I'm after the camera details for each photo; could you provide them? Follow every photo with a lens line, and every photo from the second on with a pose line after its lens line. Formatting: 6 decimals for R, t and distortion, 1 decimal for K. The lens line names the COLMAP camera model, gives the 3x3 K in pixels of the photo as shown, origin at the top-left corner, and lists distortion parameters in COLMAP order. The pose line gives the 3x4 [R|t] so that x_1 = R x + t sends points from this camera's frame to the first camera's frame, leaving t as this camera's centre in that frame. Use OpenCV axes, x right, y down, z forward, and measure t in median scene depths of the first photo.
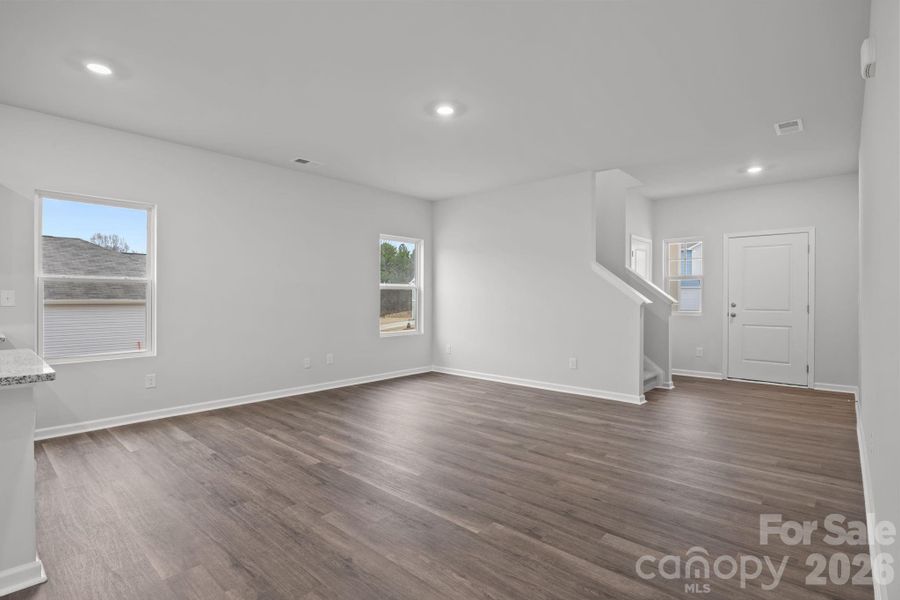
lens RADIAL K [[453.2, 0, 447.1], [0, 453.2, 296.4], [0, 0, 1]] dist [0.004118, 0.000683]
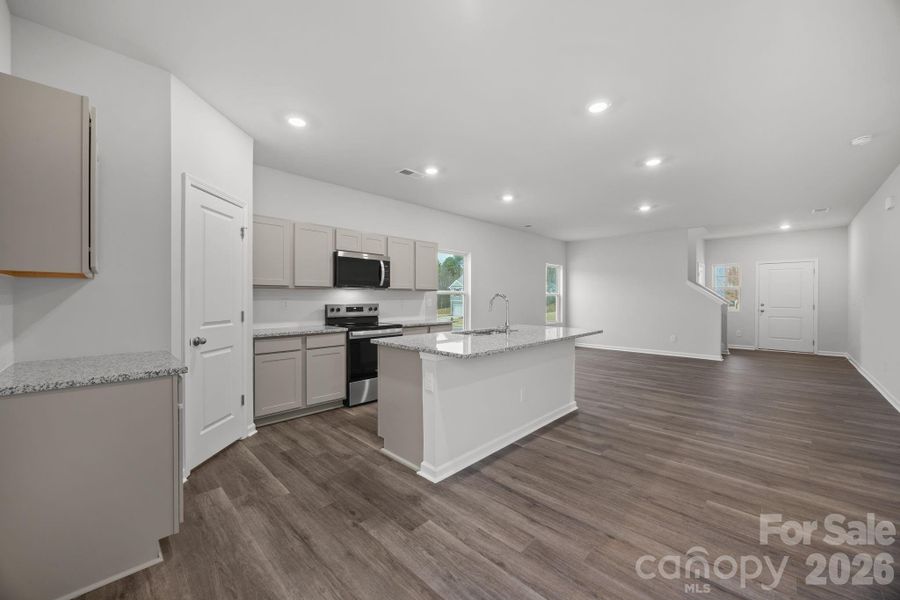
lens RADIAL K [[342.4, 0, 451.9], [0, 342.4, 298.9], [0, 0, 1]] dist [-0.002087, -0.000070]
pose [[0.998957, -0.004403, -0.045446, -0.444293], [0.004337, 0.999989, -0.001536, -0.005189], [0.045452, 0.001337, 0.998966, -0.297244]]
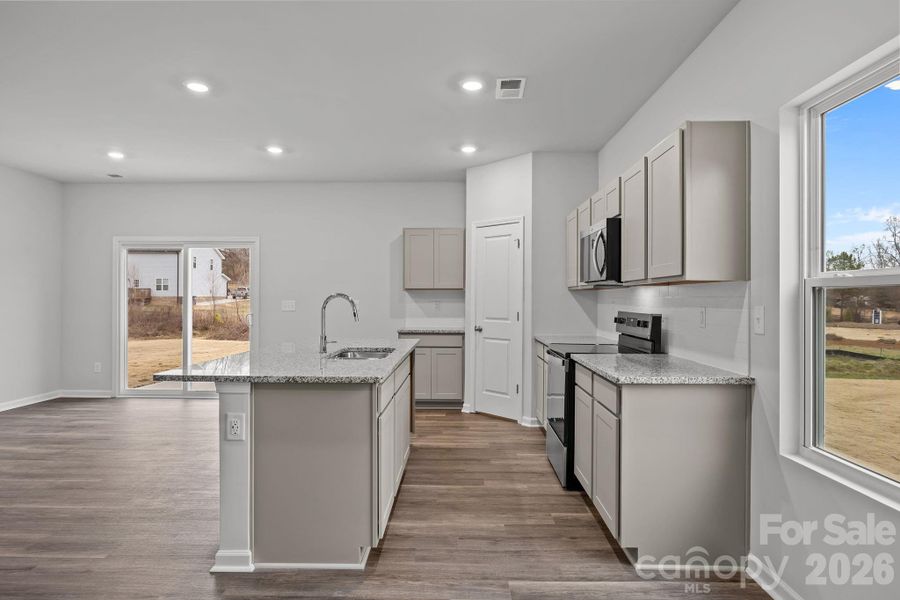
lens RADIAL K [[520.9, 0, 451.6], [0, 520.9, 297.6], [0, 0, 1]] dist [-0.008558, -0.000514]
pose [[-0.757374, -0.009175, -0.652917, -0.129710], [-0.010010, 0.999947, -0.002440, -0.010032], [0.652905, 0.004687, -0.757426, 0.729136]]
